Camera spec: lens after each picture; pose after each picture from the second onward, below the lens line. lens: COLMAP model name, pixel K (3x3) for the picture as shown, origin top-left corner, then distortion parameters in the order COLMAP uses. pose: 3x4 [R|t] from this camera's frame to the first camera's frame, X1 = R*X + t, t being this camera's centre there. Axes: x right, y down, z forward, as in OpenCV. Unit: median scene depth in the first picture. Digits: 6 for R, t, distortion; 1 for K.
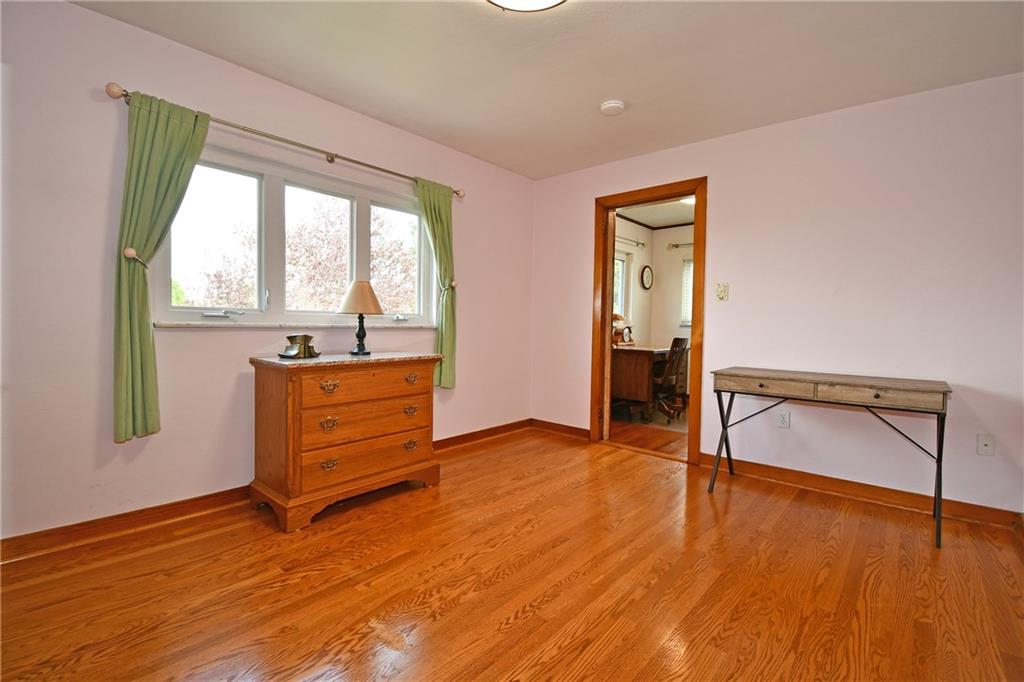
lens RADIAL K [[454.8, 0, 516.7], [0, 454.8, 337.9], [0, 0, 1]] dist [0.000738, -0.006478]
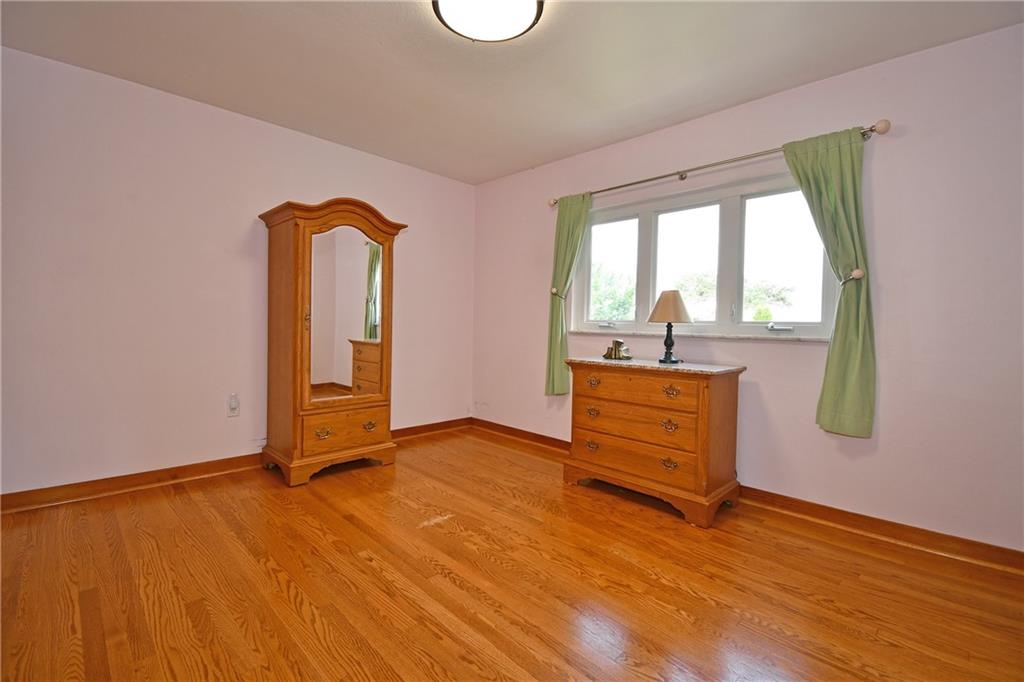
lens RADIAL K [[454.8, 0, 514.9], [0, 454.8, 339.3], [0, 0, 1]] dist [0.000738, -0.006478]
pose [[-0.072969, 0.011967, -0.997262, 0.739221], [-0.057645, 0.998206, 0.016196, -0.012869], [0.995667, 0.058669, -0.072148, 0.780868]]
